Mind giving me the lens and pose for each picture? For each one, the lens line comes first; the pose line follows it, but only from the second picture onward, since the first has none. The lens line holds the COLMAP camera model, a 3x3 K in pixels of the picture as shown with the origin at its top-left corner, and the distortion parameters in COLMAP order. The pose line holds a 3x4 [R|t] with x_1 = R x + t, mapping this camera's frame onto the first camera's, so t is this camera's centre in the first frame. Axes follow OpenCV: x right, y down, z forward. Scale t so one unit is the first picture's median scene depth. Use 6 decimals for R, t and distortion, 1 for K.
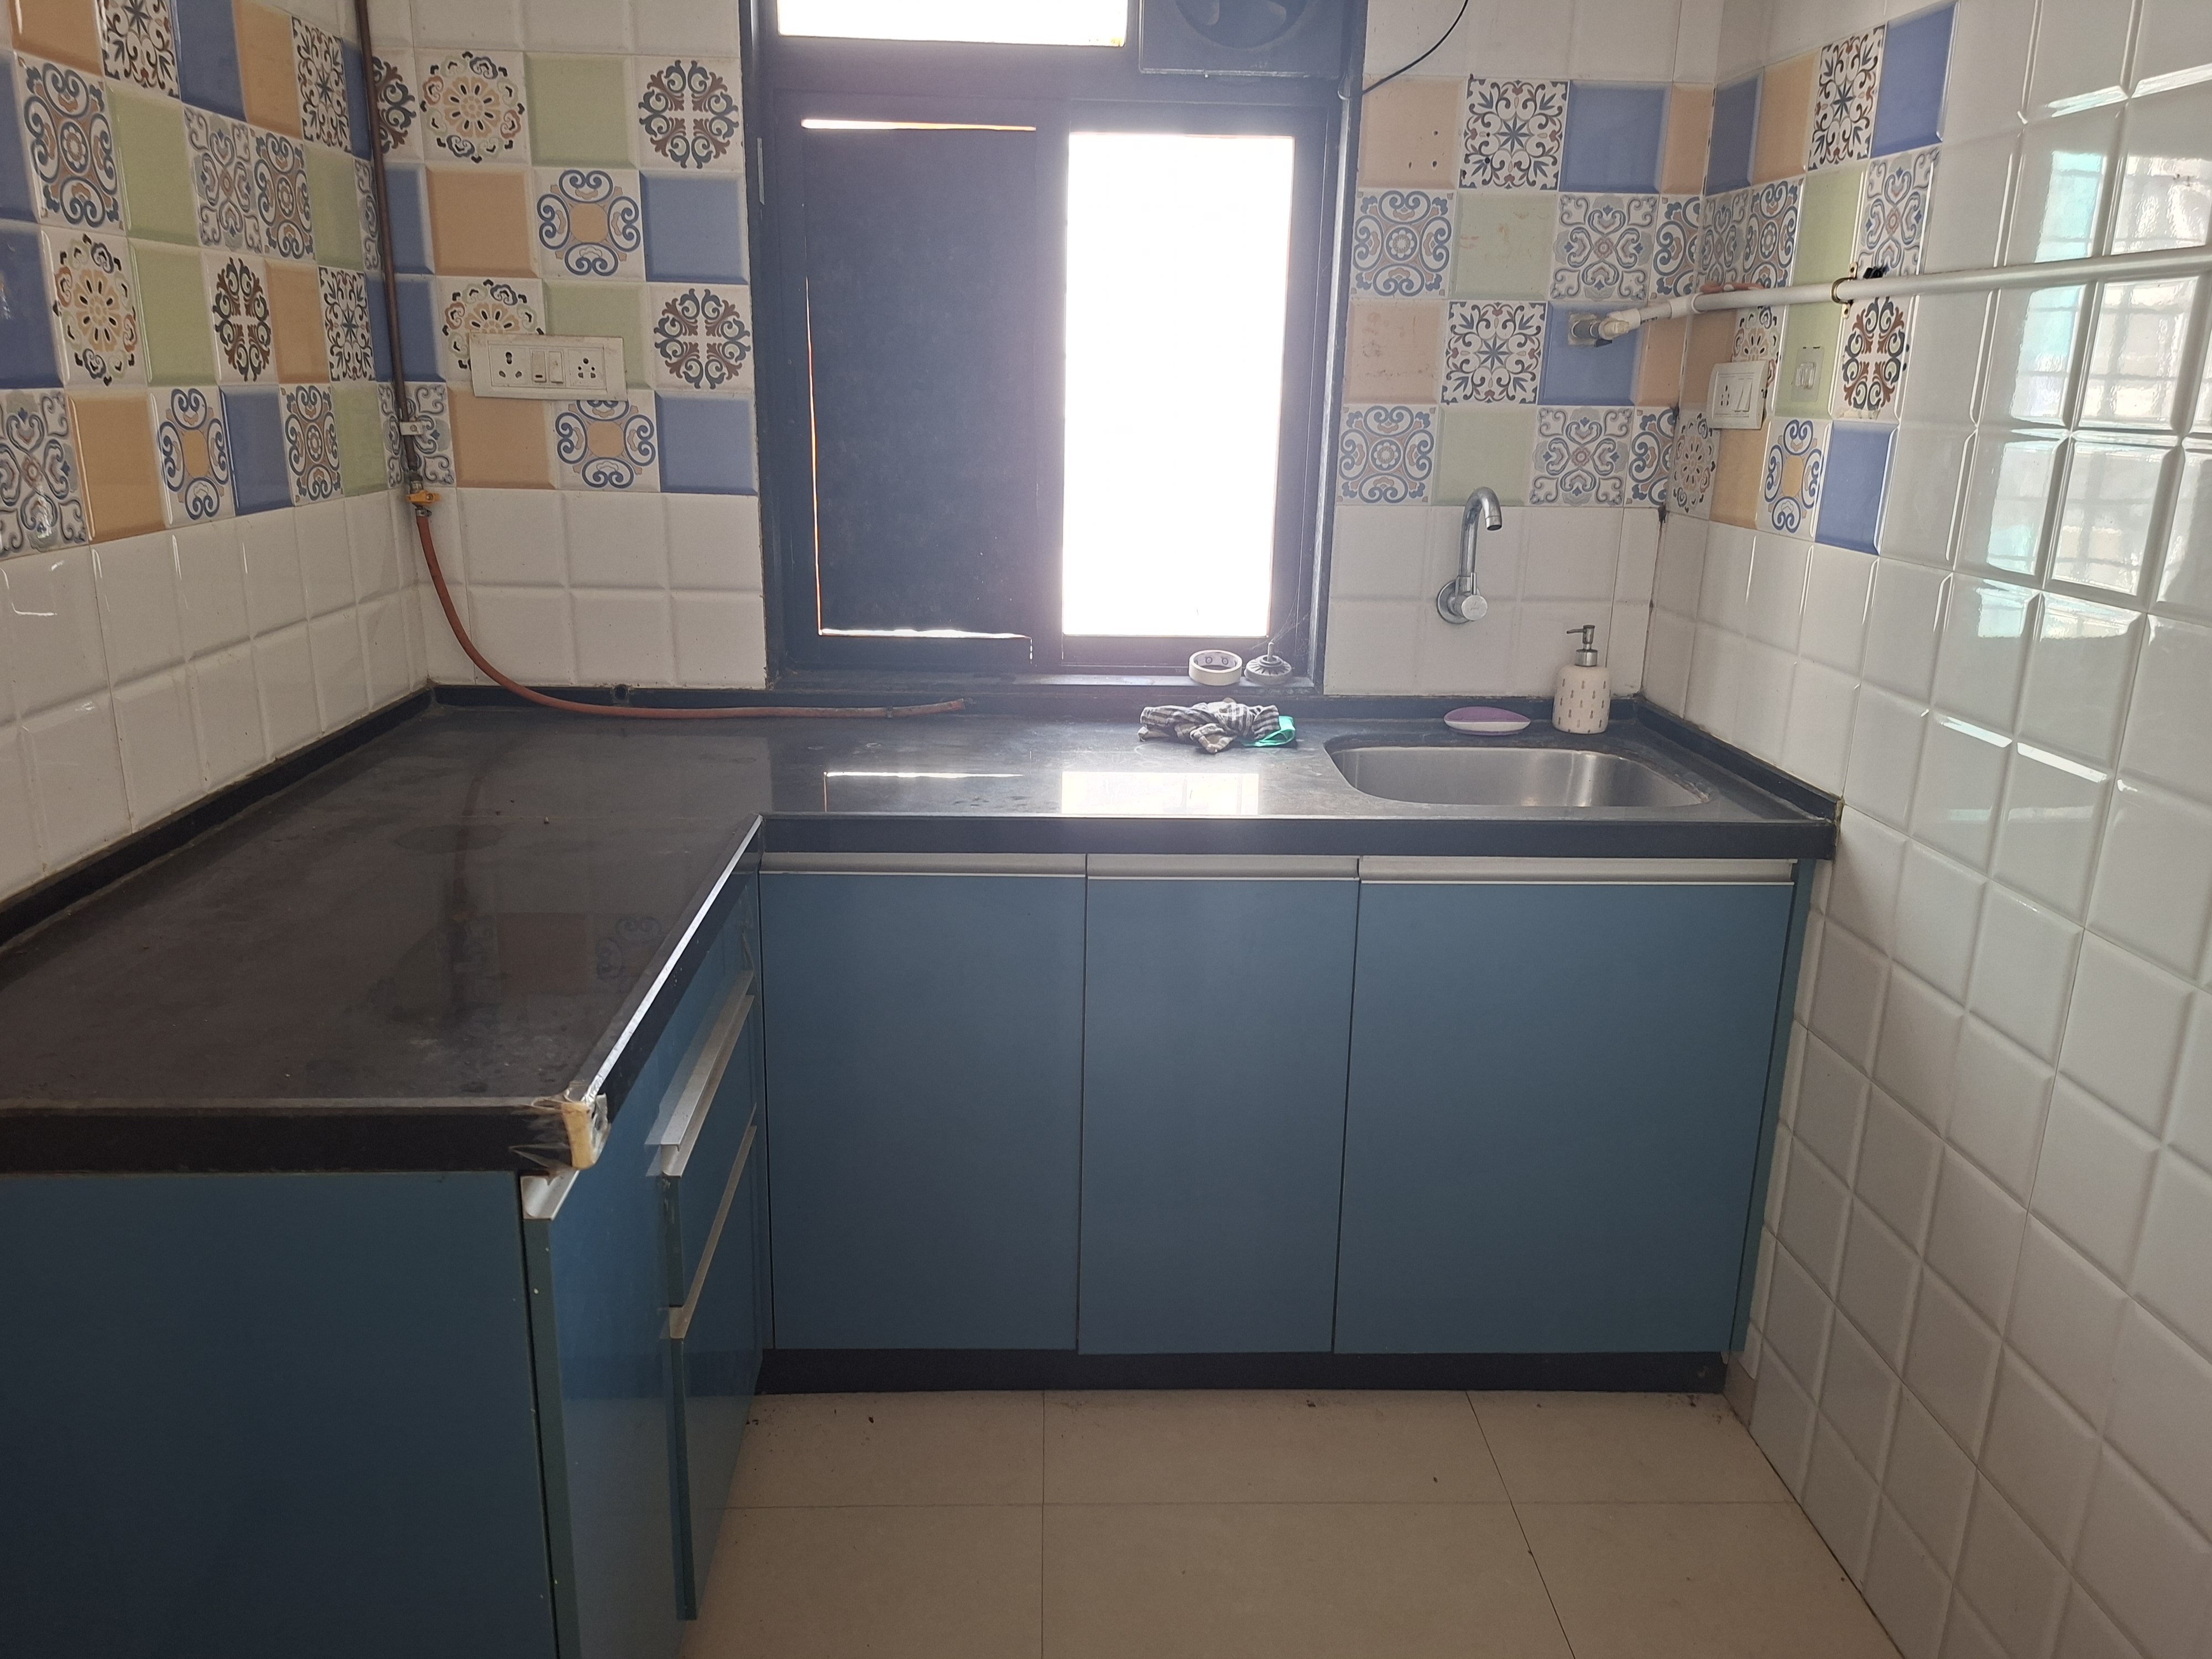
lens RADIAL K [[1518.8, 0, 1095.7], [0, 1518.8, 827.3], [0, 0, 1]] dist [0.037127, -0.056661]
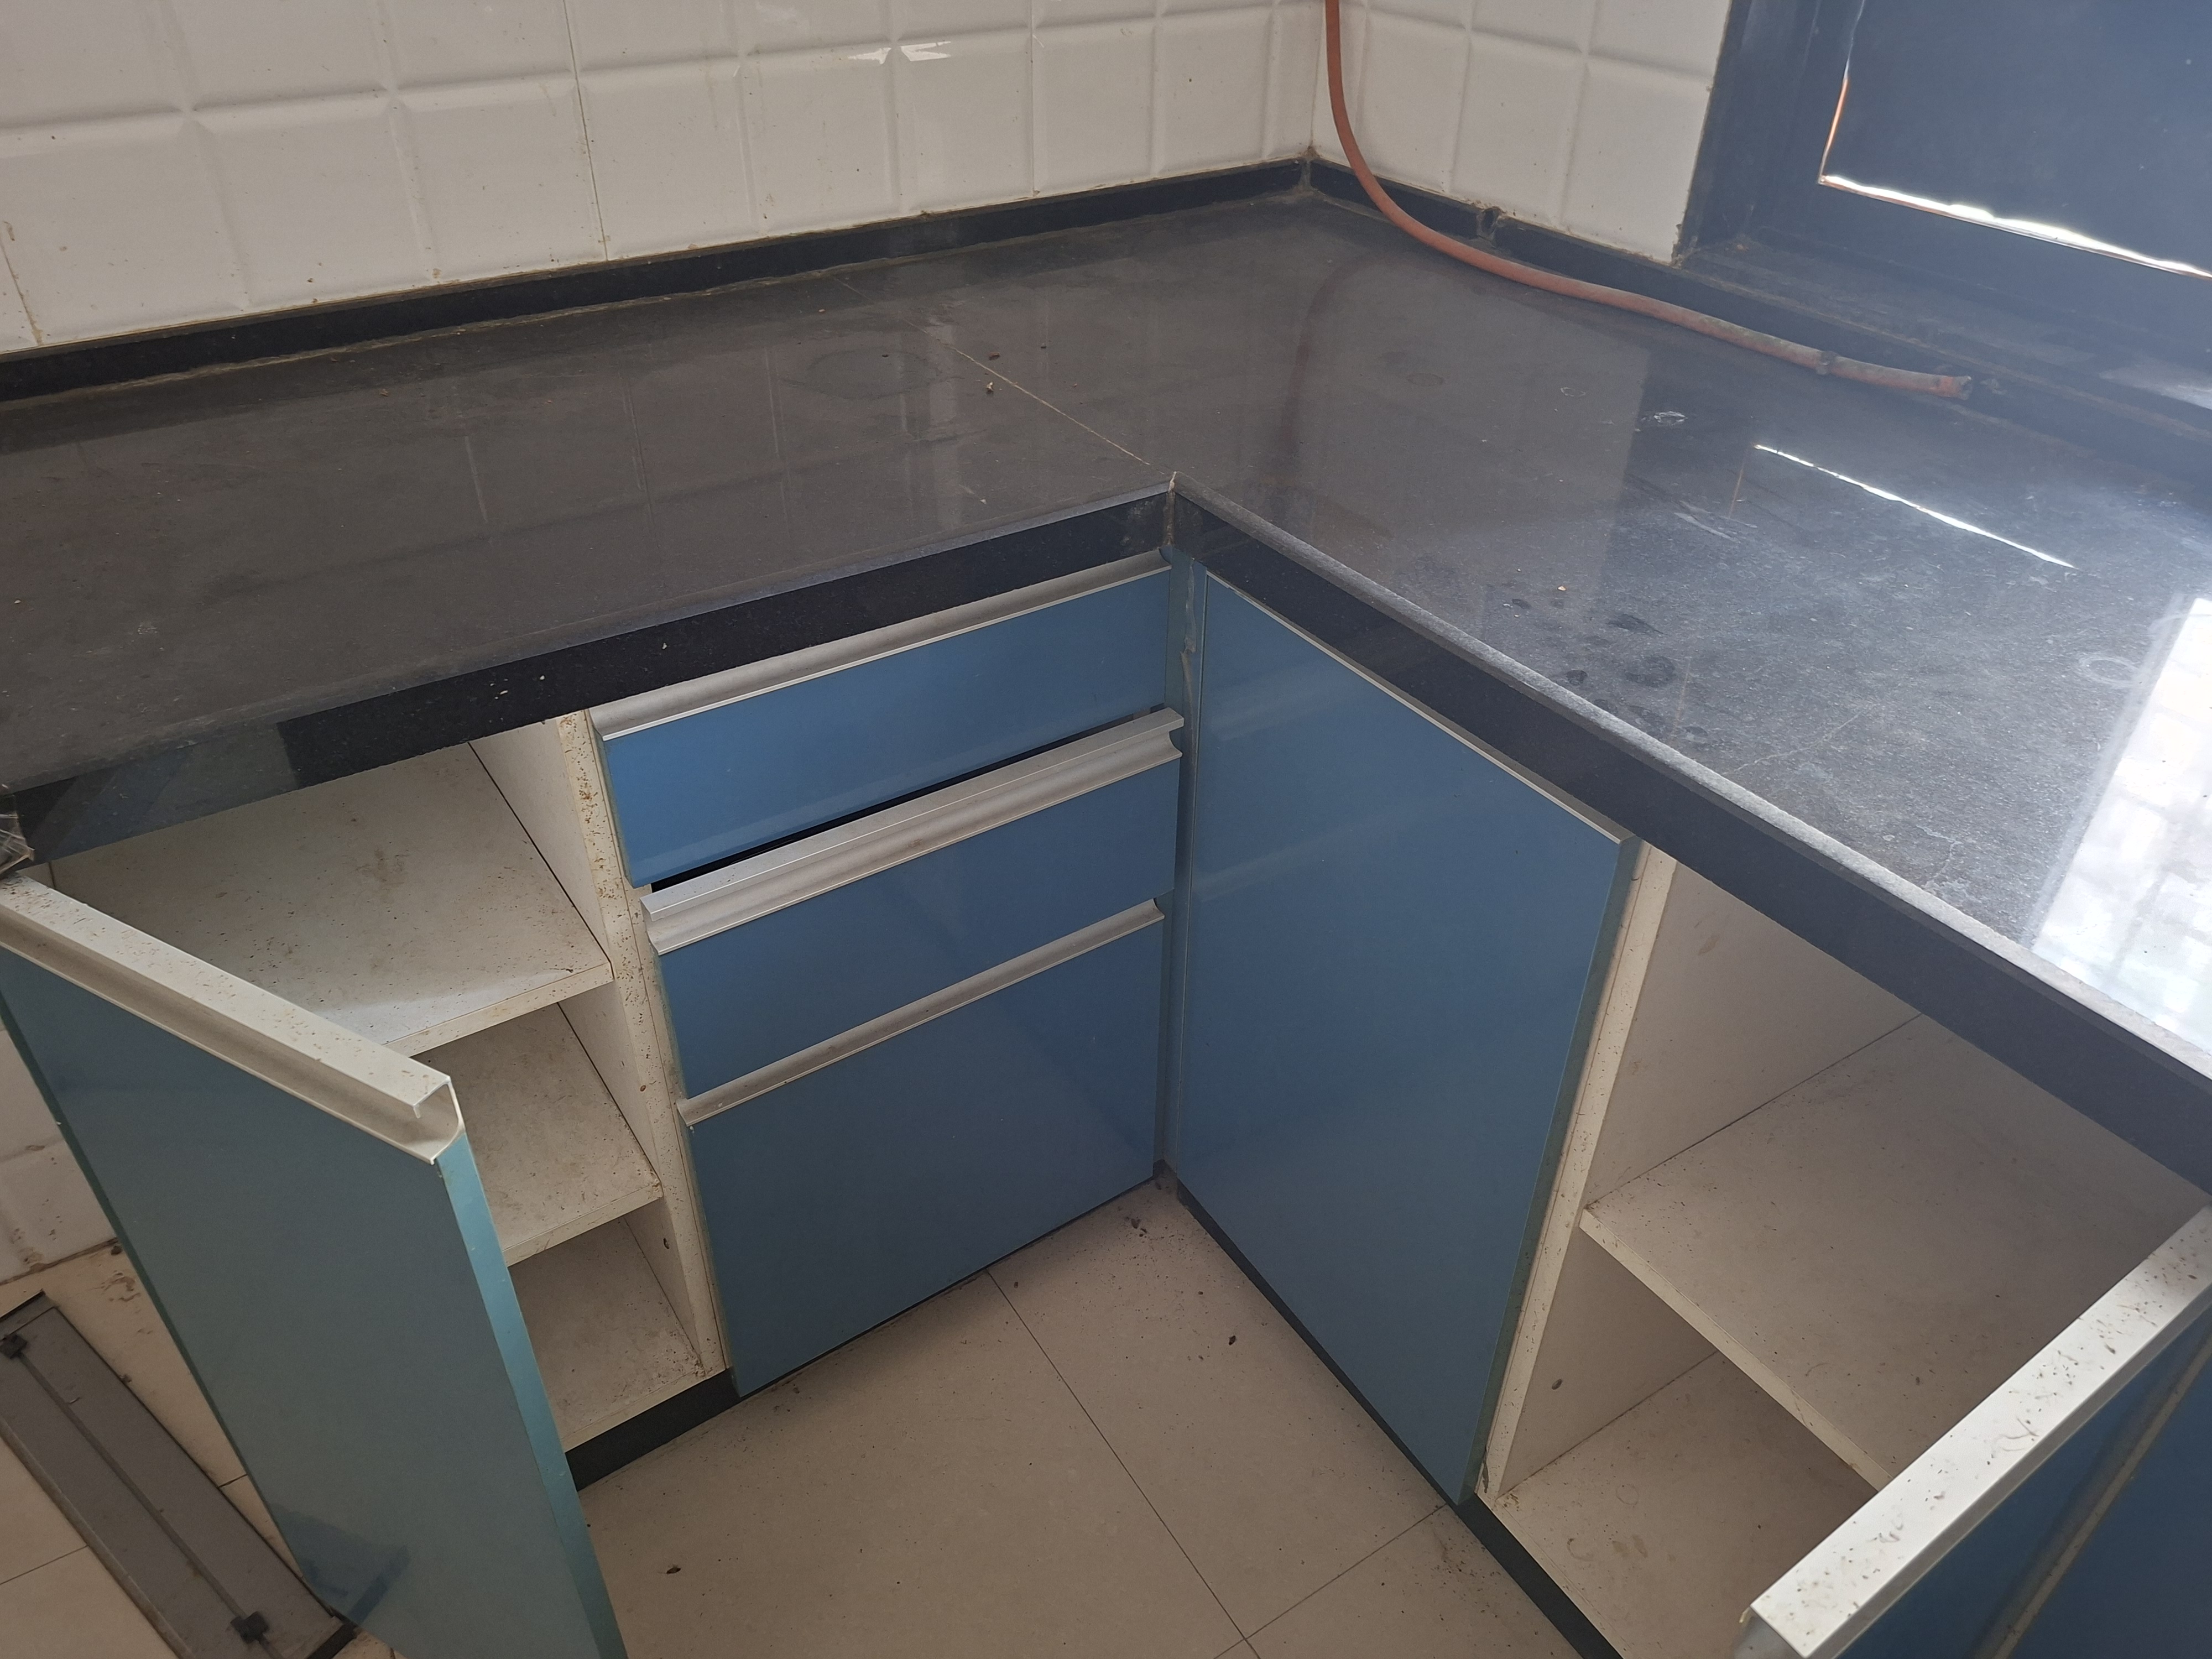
lens RADIAL K [[1518.8, 0, 1095.7], [0, 1518.8, 827.3], [0, 0, 1]] dist [0.037127, -0.056661]
pose [[0.513093, 0.487246, -0.706631, 0.185791], [-0.237578, 0.871714, 0.428568, -0.102140], [0.824798, -0.052015, 0.563029, 0.486799]]
